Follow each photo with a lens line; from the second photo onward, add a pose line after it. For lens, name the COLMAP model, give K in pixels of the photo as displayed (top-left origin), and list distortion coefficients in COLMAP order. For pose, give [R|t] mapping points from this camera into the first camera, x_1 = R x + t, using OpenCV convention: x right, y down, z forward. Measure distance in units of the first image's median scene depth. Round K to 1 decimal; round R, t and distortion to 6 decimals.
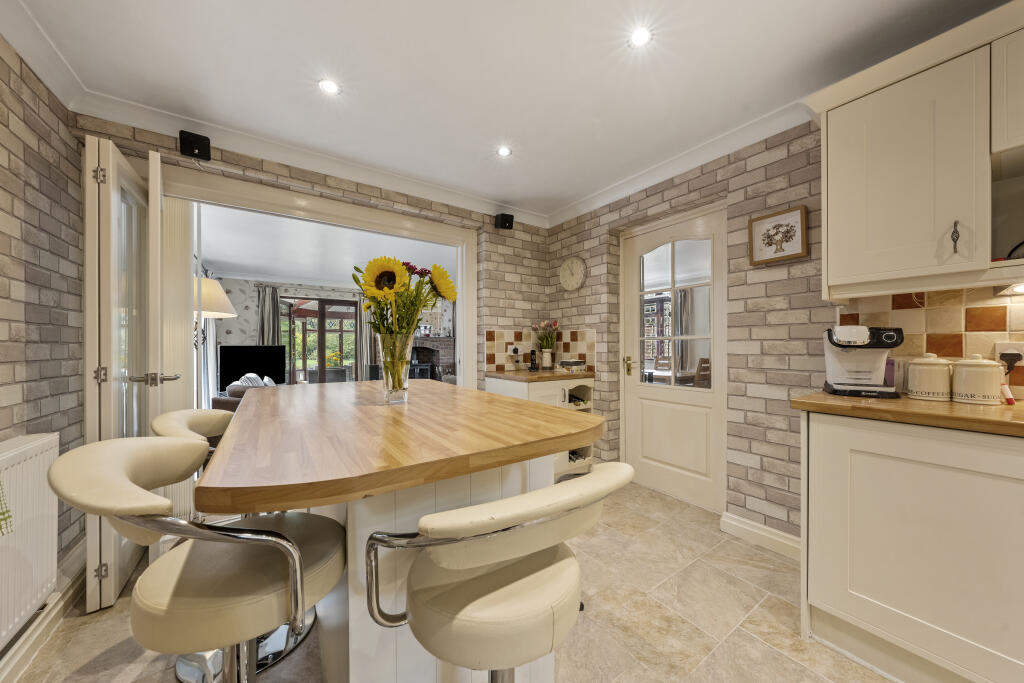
lens RADIAL K [[351.1, 0, 513.0], [0, 351.1, 346.3], [0, 0, 1]] dist [-0.001964, 0.000036]
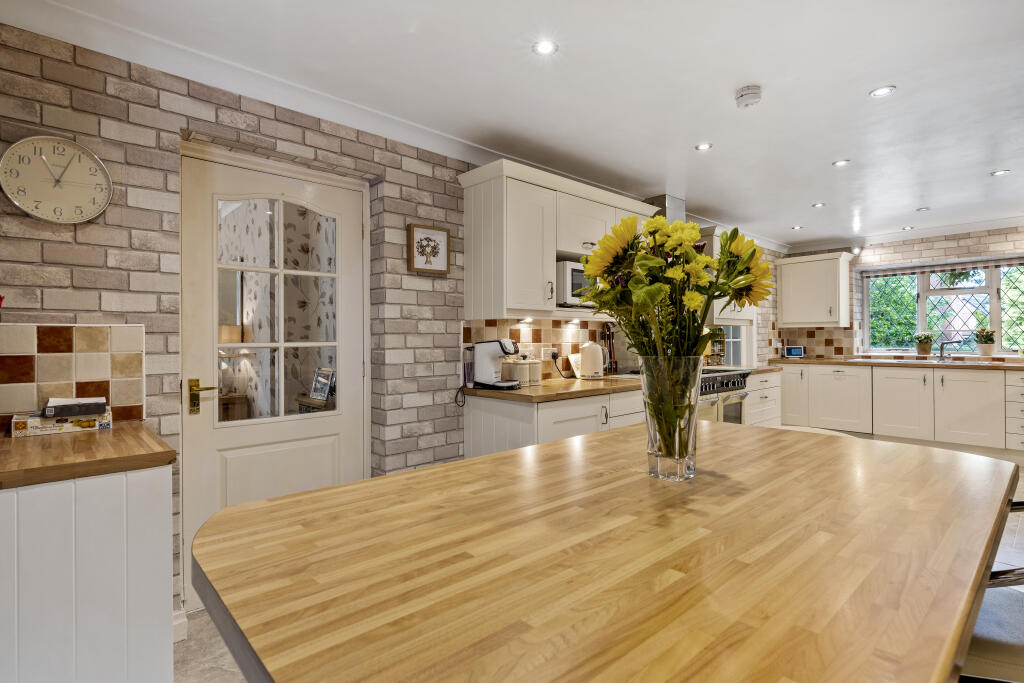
lens RADIAL K [[529.1, 0, 513.0], [0, 529.1, 339.1], [0, 0, 1]] dist [0.005580, 0.000735]
pose [[-0.155404, 0.005291, 0.987837, -0.795837], [0.008872, 0.999953, -0.003960, -0.035234], [-0.987811, 0.008149, -0.155443, 0.948629]]
